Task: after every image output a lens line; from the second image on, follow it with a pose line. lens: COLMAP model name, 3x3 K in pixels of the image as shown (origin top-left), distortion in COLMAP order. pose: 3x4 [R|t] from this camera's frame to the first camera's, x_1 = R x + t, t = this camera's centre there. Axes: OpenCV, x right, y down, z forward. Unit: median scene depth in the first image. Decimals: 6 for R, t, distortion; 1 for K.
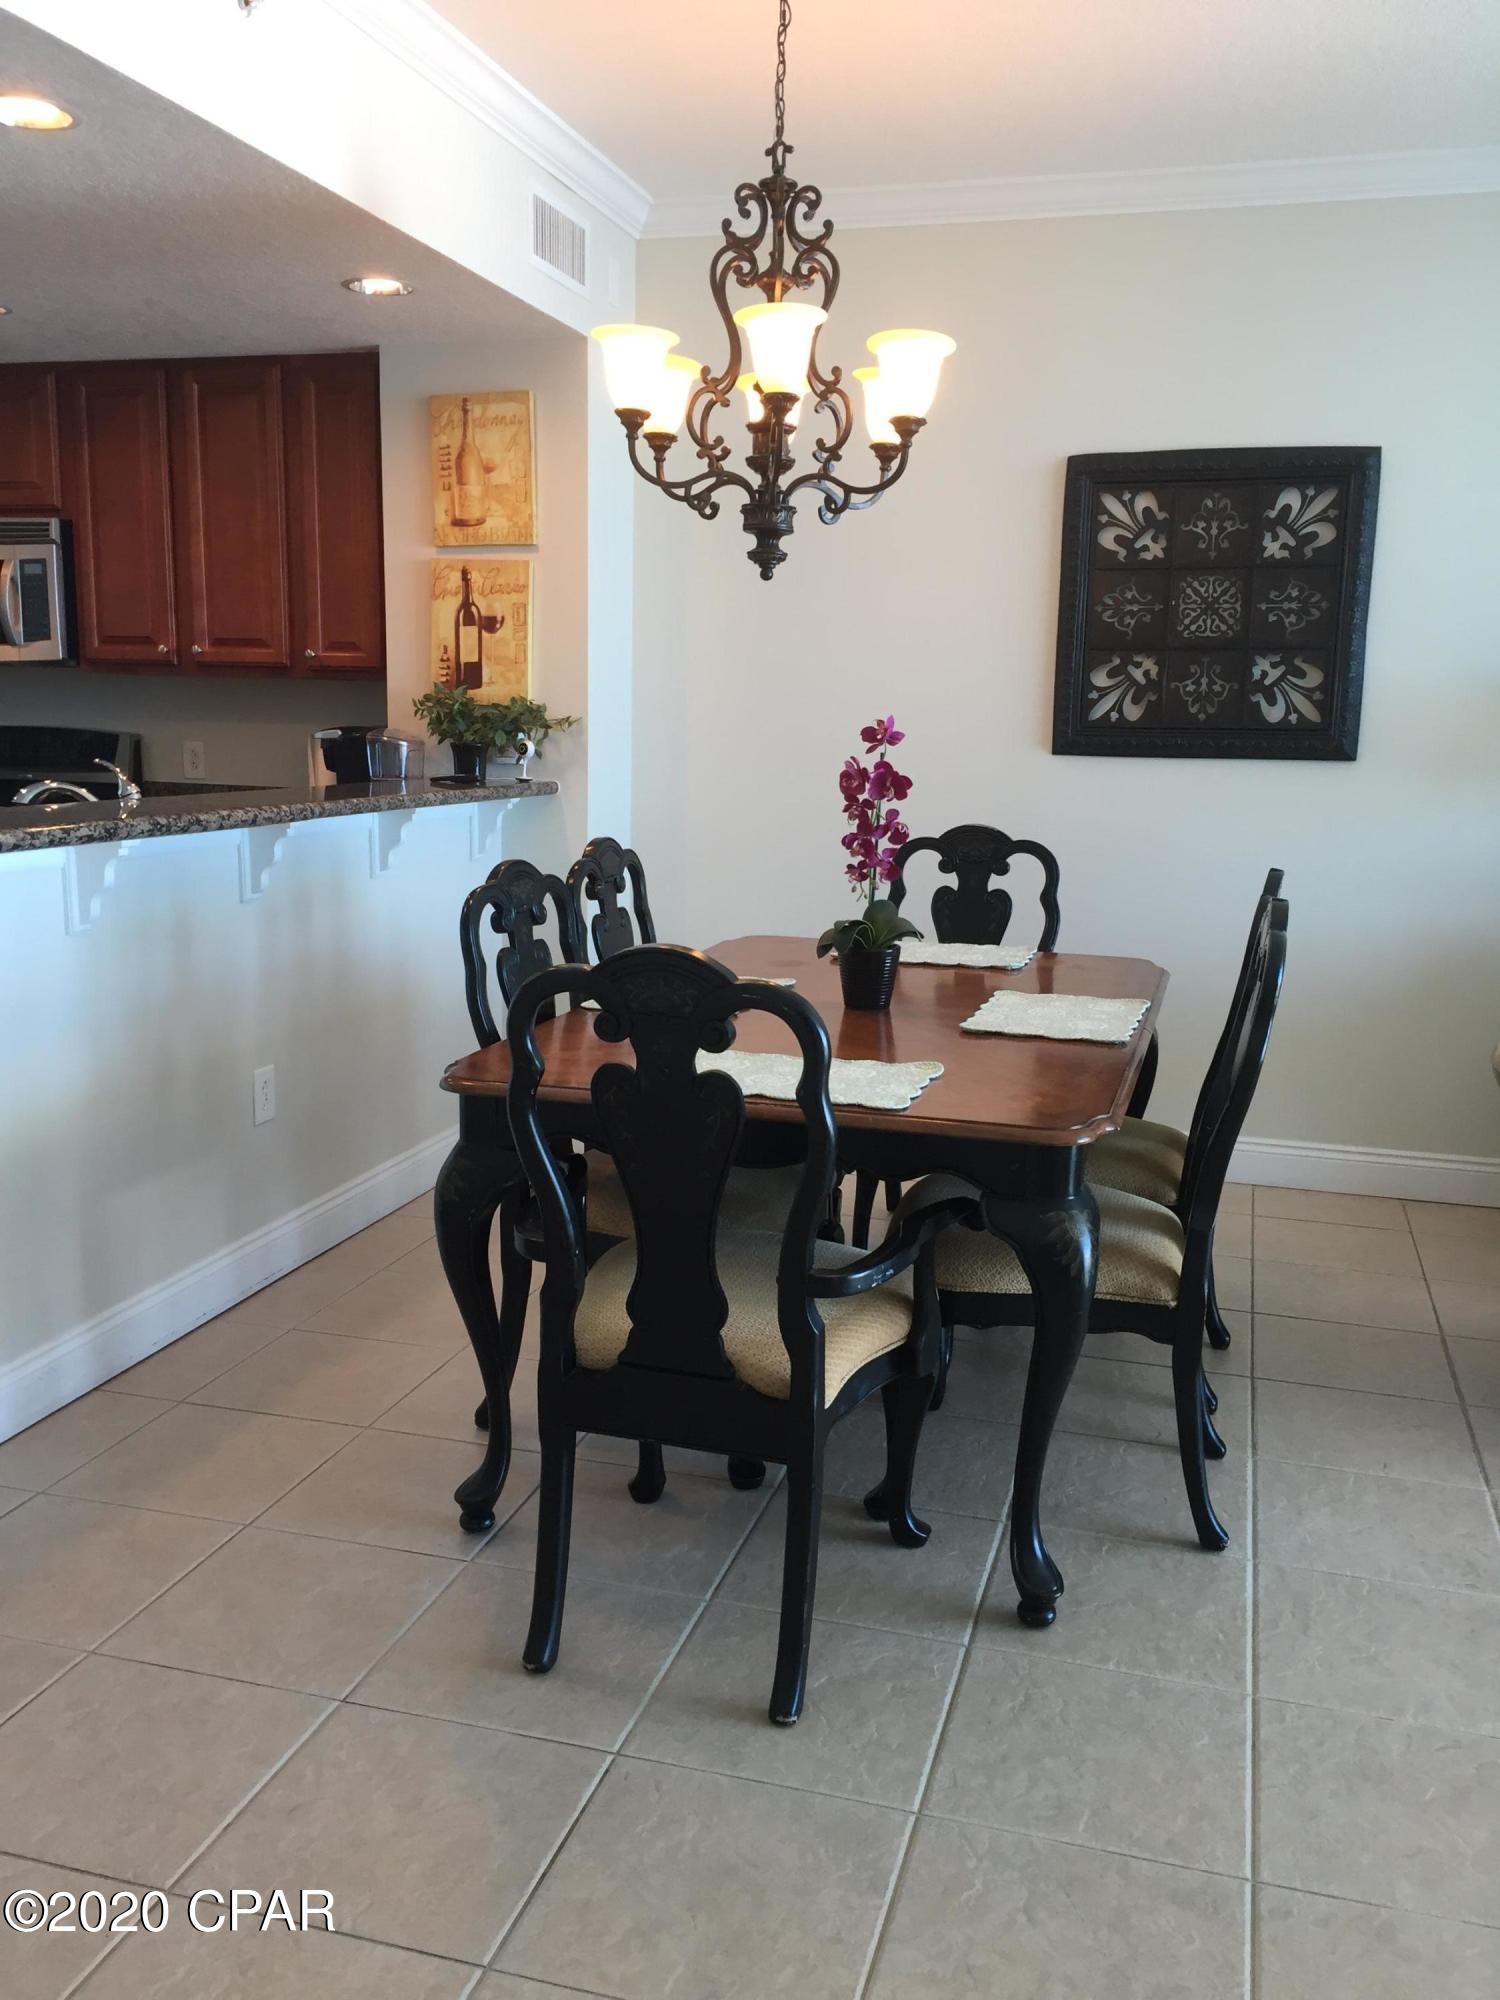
lens RADIAL K [[1707.3, 0, 749.3], [0, 1707.3, 1006.0], [0, 0, 1]] dist [0.099299, -0.134053]
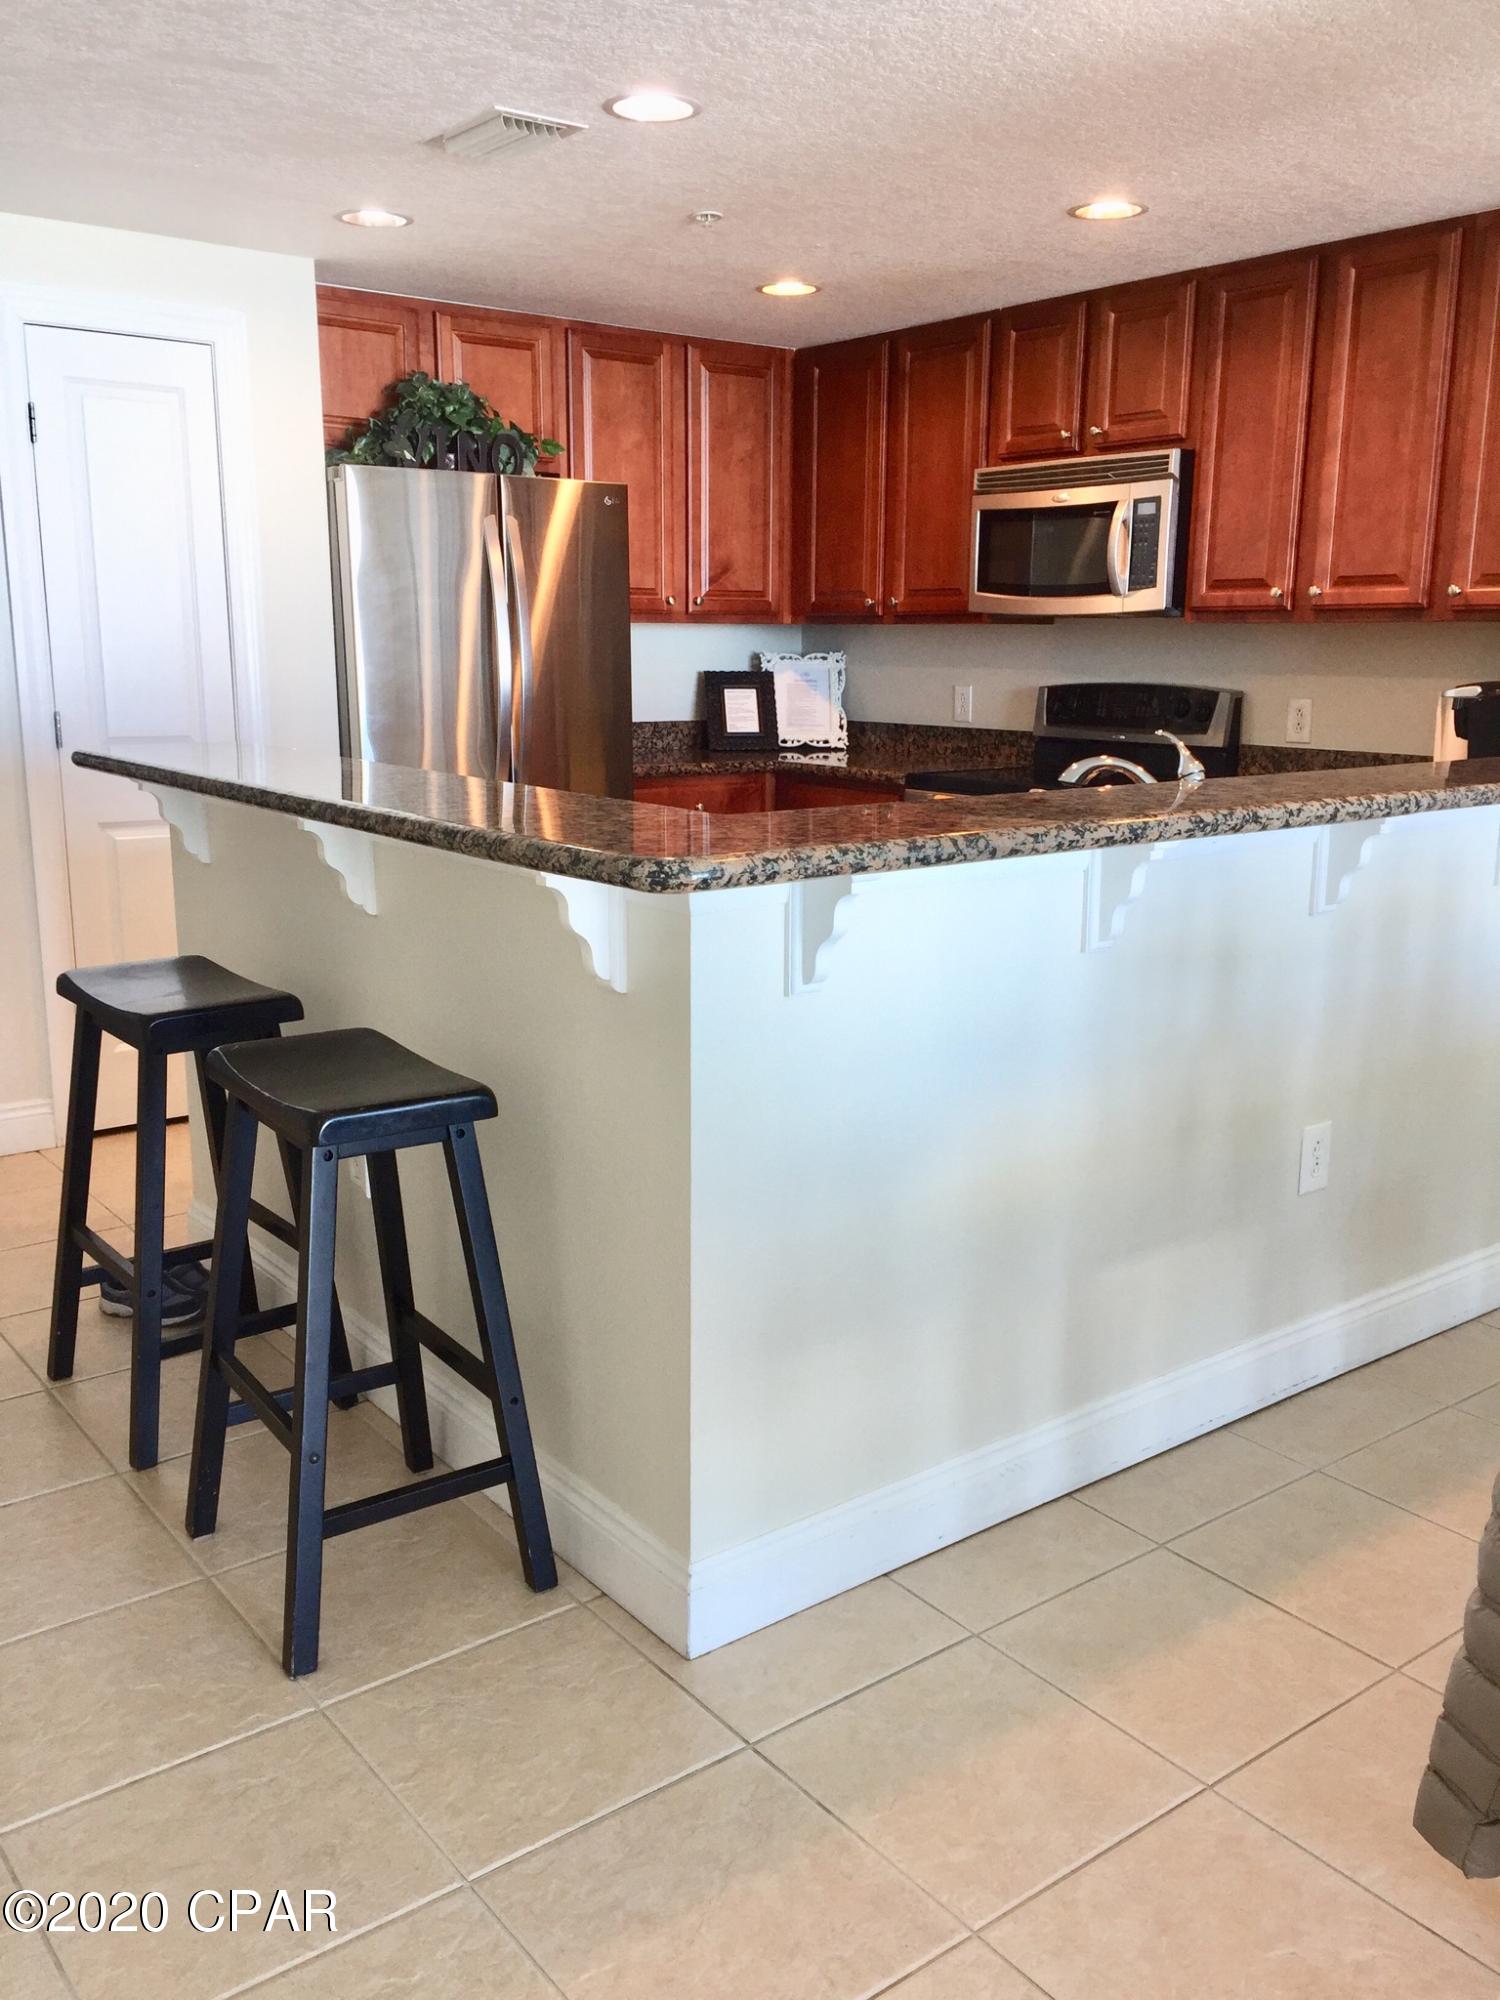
lens RADIAL K [[1707.3, 0, 749.3], [0, 1707.3, 1006.0], [0, 0, 1]] dist [0.099299, -0.134053]
pose [[0.806340, 0.109618, -0.581205, -0.030925], [-0.091283, 0.993966, 0.060824, -0.032674], [0.584365, 0.004009, 0.811481, 0.161792]]
